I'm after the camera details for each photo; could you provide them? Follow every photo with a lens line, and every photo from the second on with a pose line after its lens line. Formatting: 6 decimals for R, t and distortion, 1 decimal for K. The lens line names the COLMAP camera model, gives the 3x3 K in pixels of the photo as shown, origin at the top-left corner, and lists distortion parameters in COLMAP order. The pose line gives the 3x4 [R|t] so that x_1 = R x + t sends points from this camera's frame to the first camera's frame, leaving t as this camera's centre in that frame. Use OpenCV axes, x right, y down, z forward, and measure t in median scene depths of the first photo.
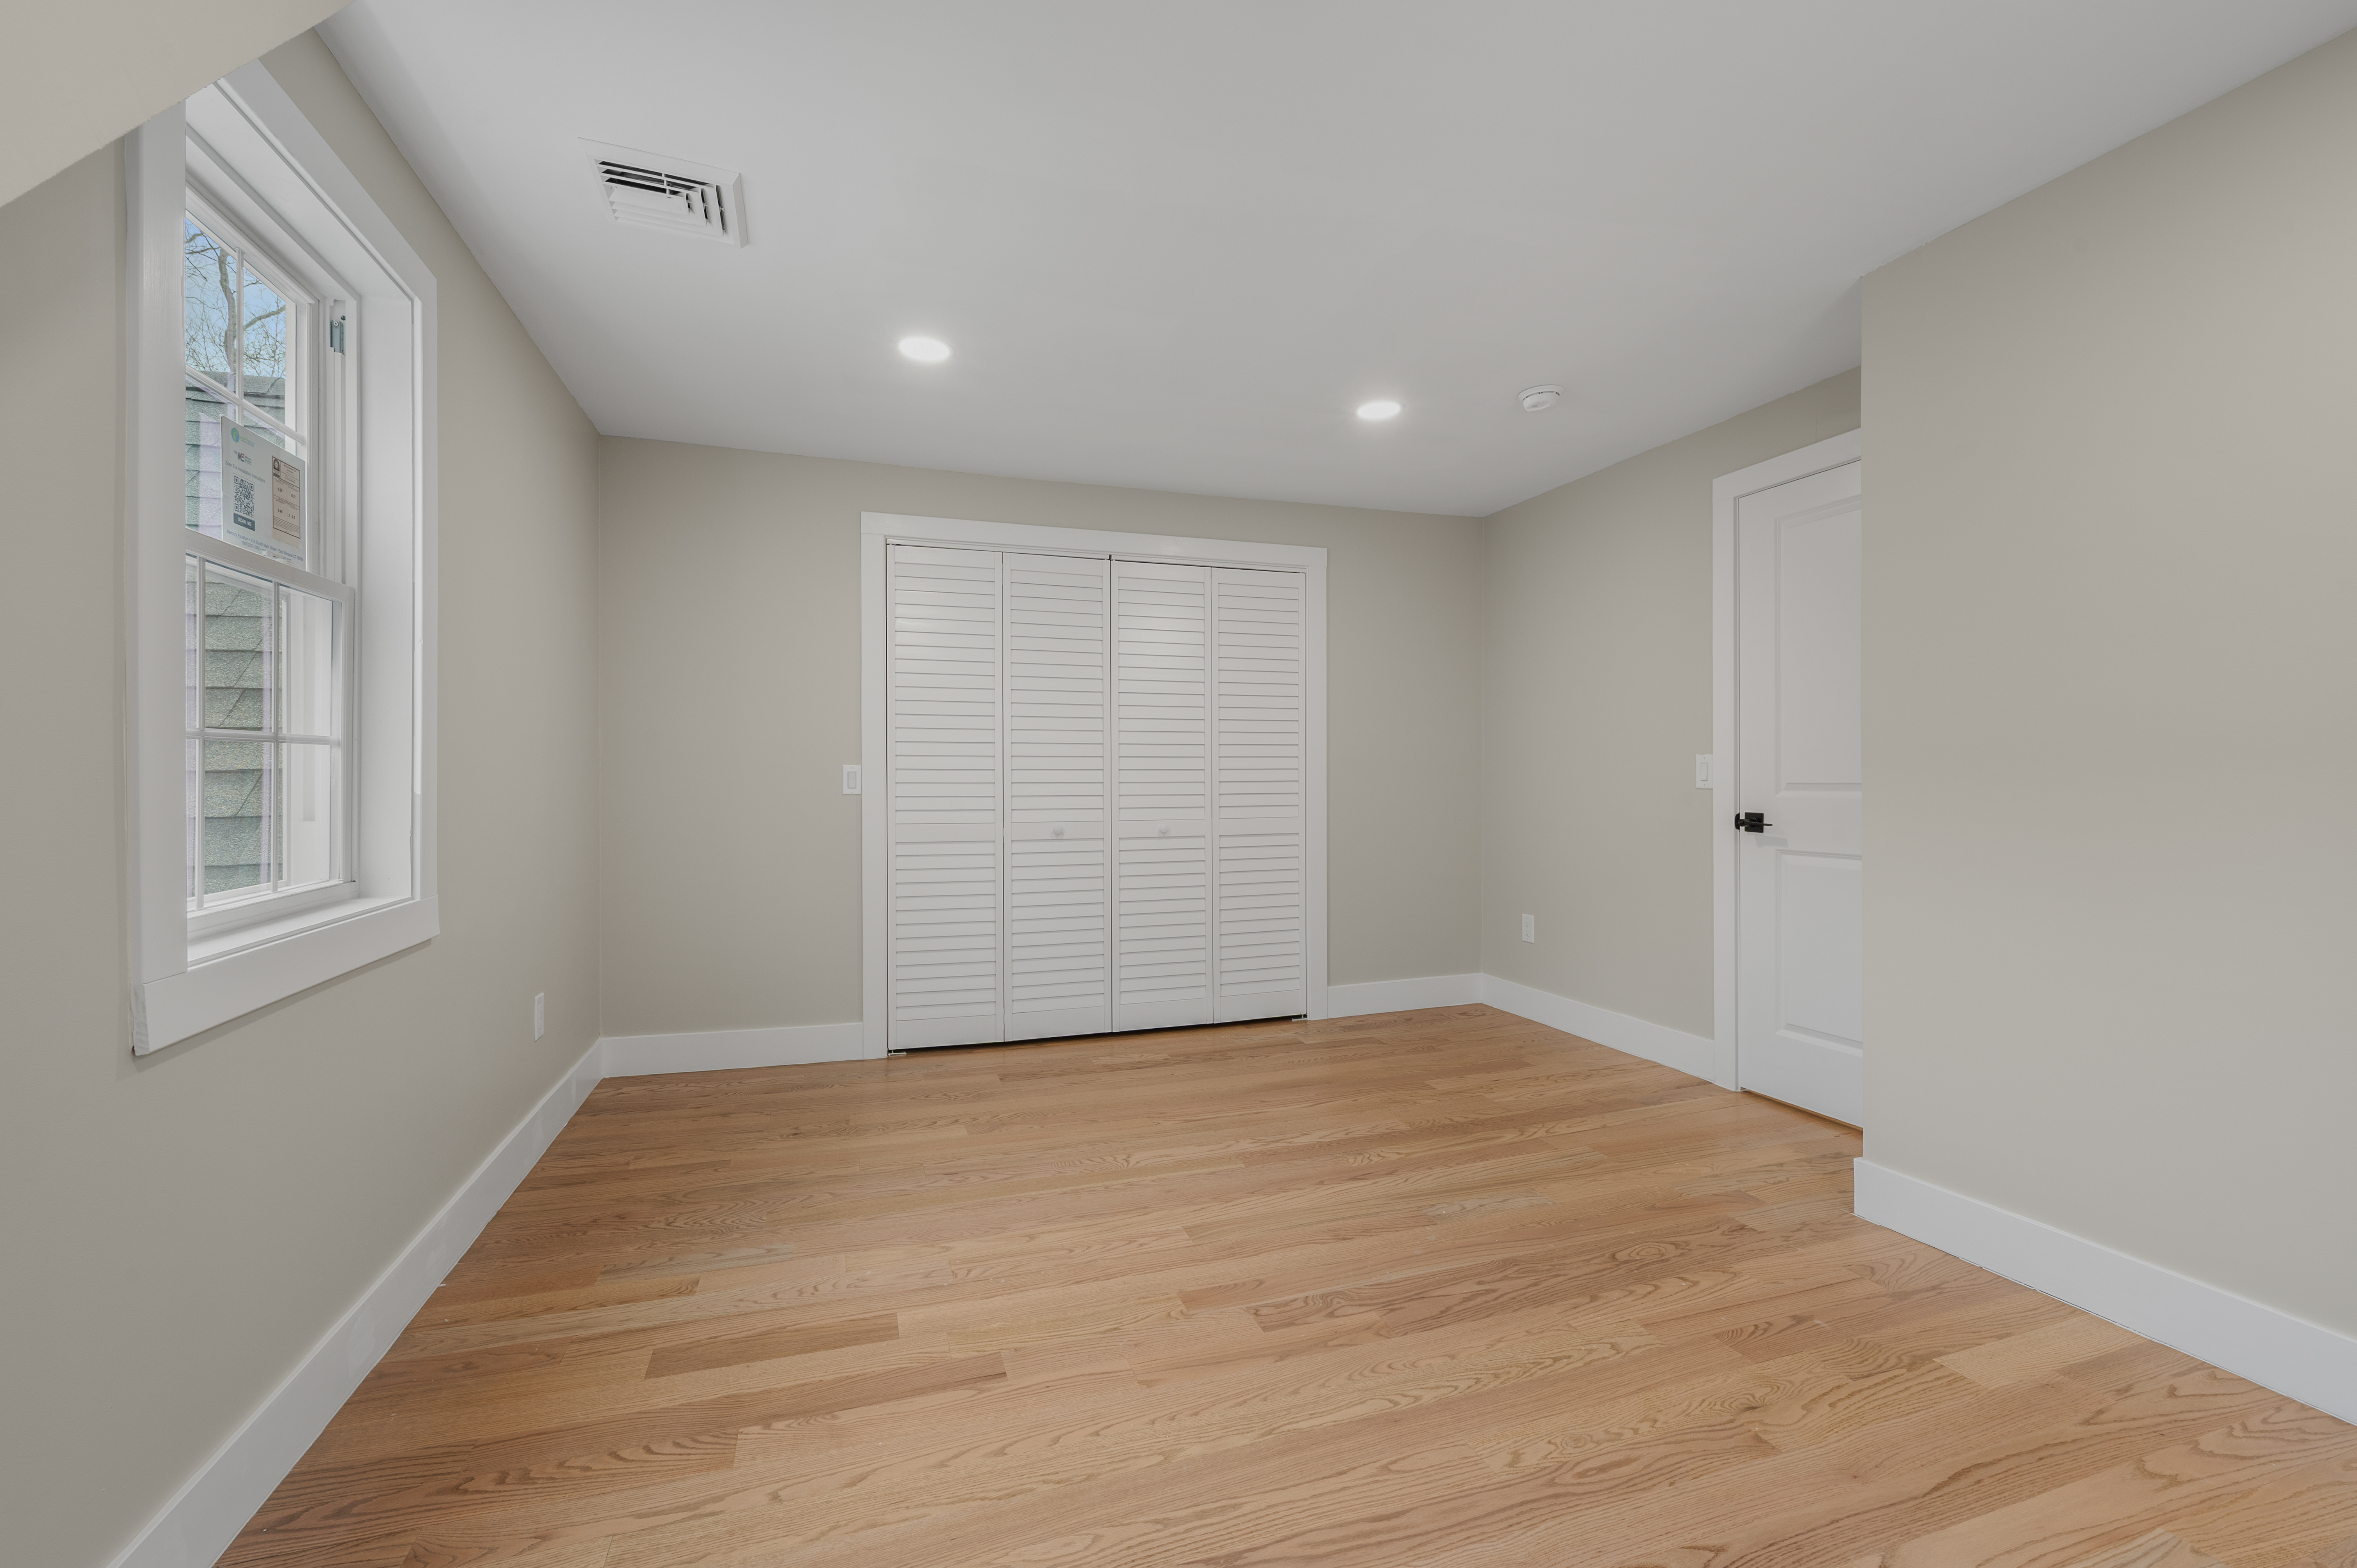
lens RADIAL K [[1017.4, 0, 1178.5], [0, 1017.4, 784.0], [0, 0, 1]] dist [0.001094, 0.000177]
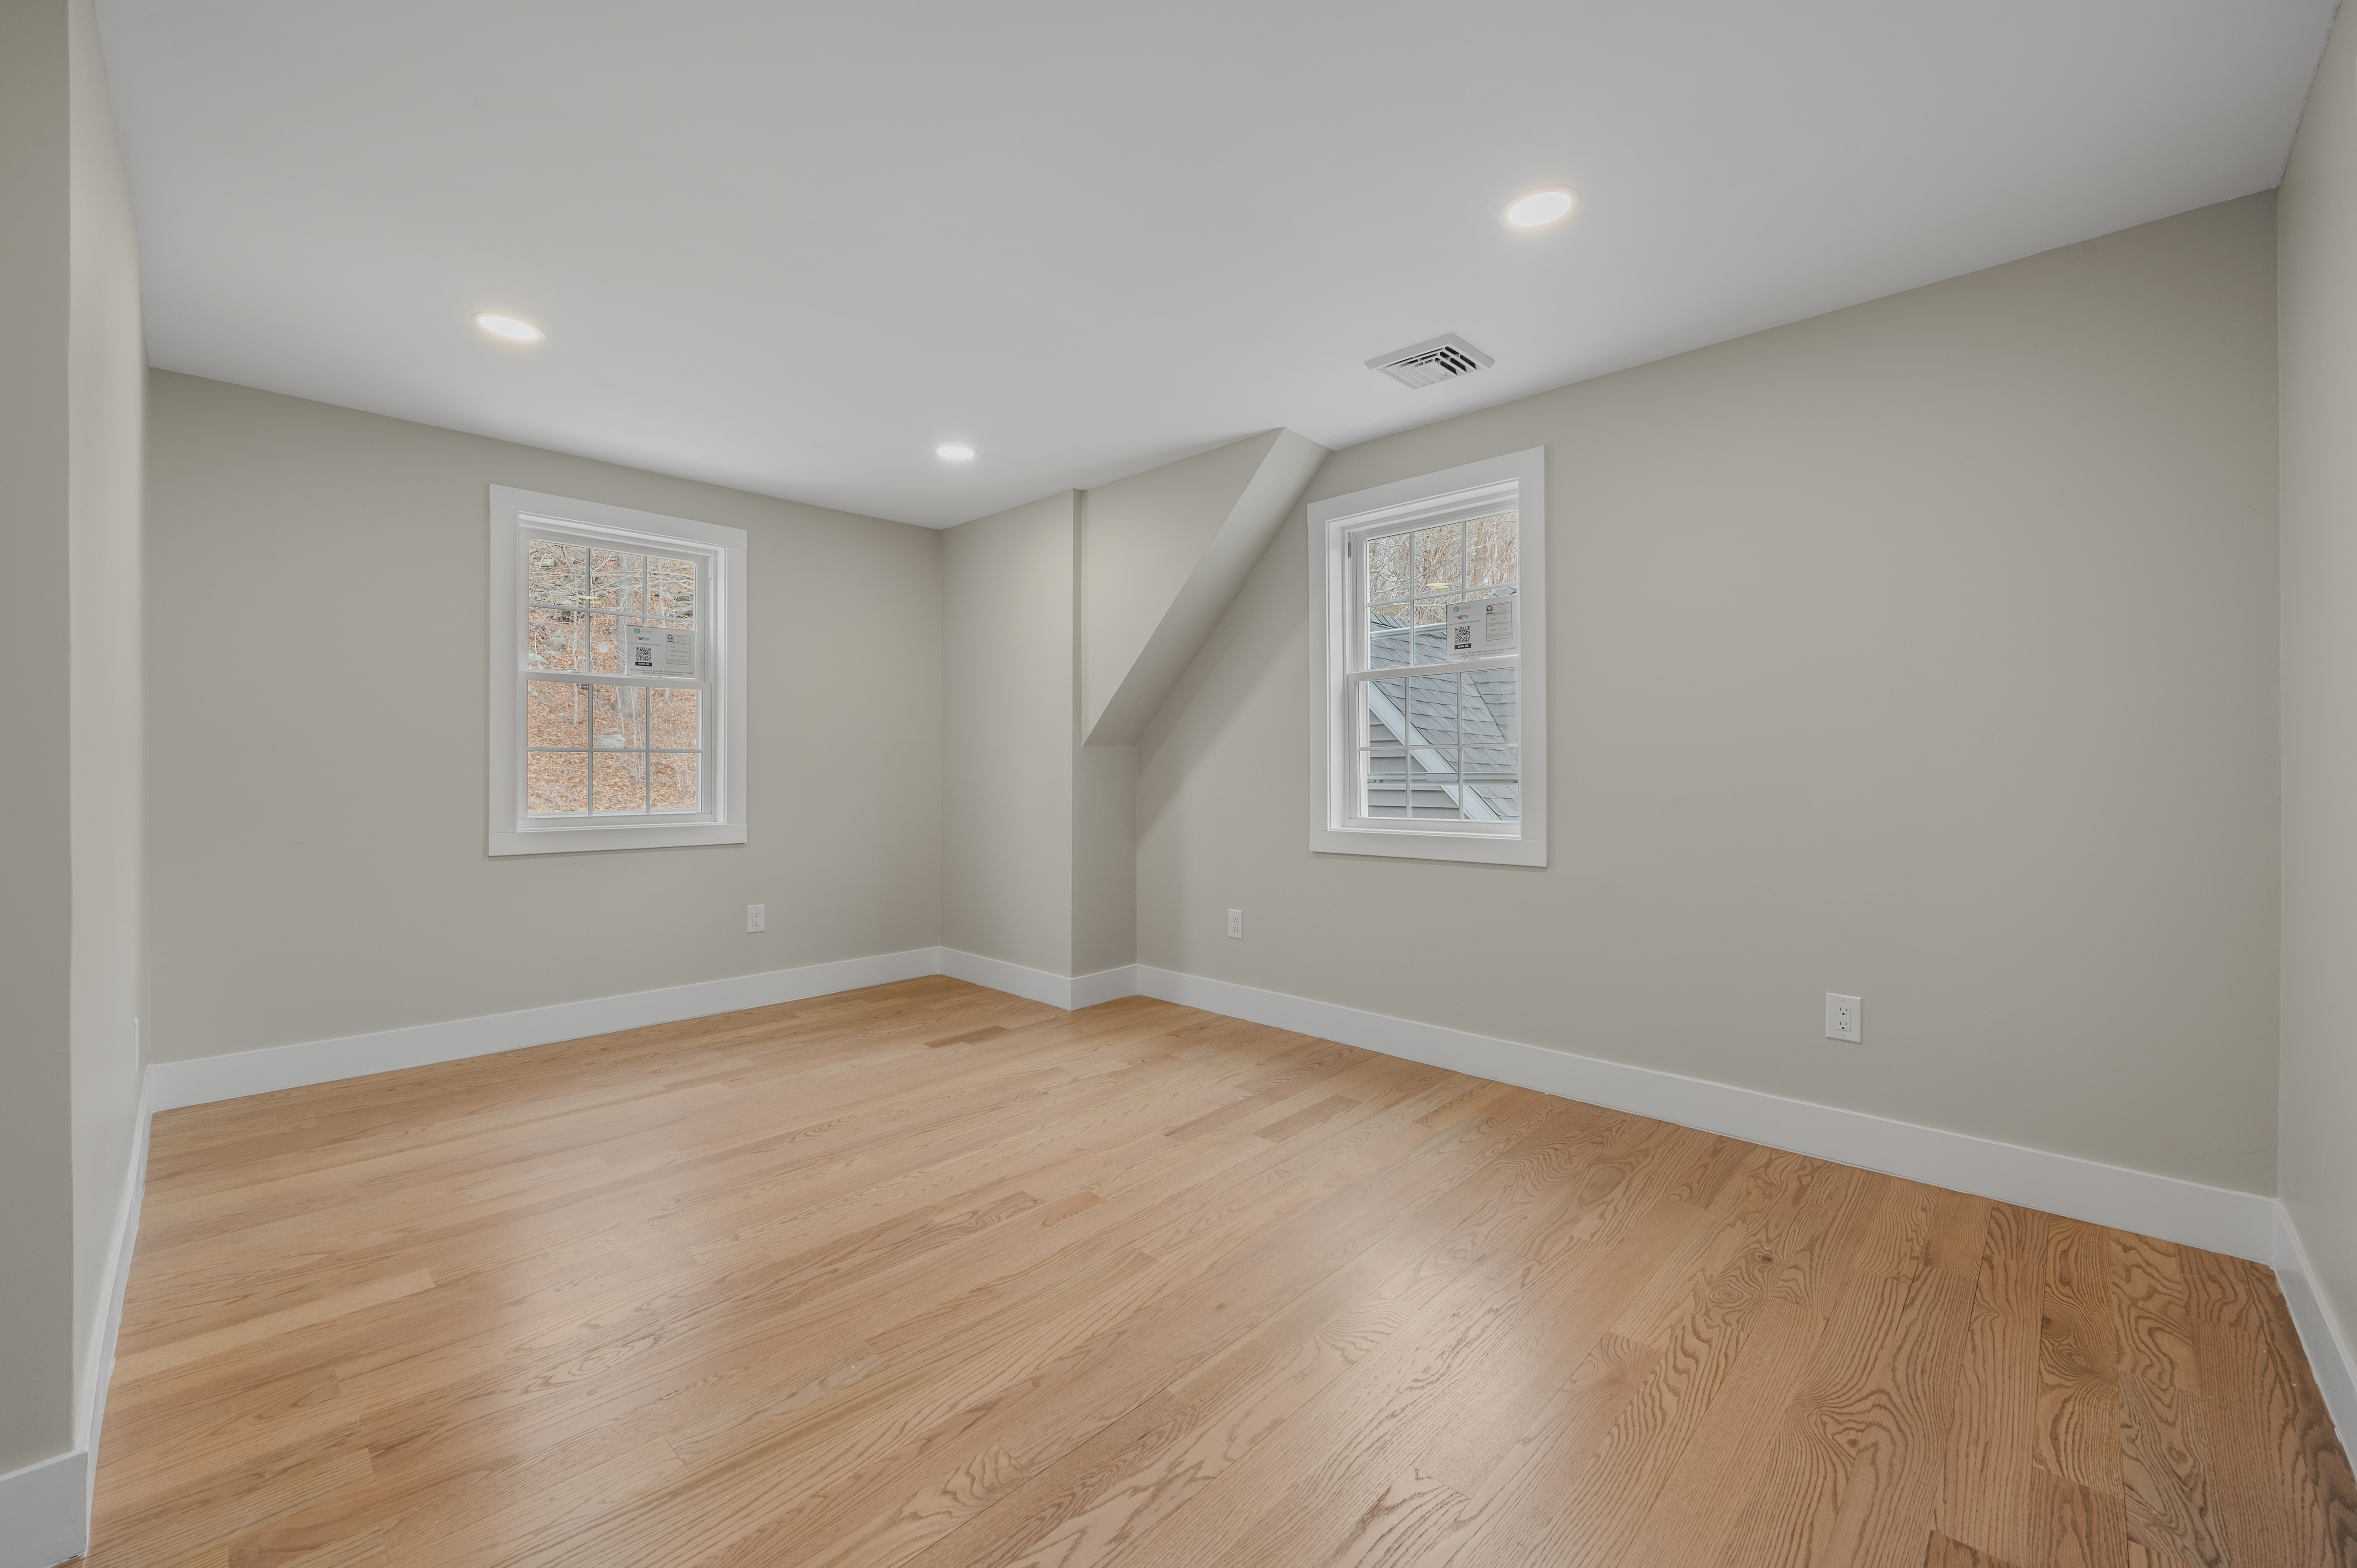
lens RADIAL K [[928.1, 0, 1178.5], [0, 928.1, 784.0], [0, 0, 1]] dist [-0.001895, -0.000261]
pose [[-0.885534, 0.010881, -0.464447, 0.422090], [0.000008, 0.999726, 0.023405, -0.010777], [0.464574, 0.020722, -0.885292, 1.987256]]
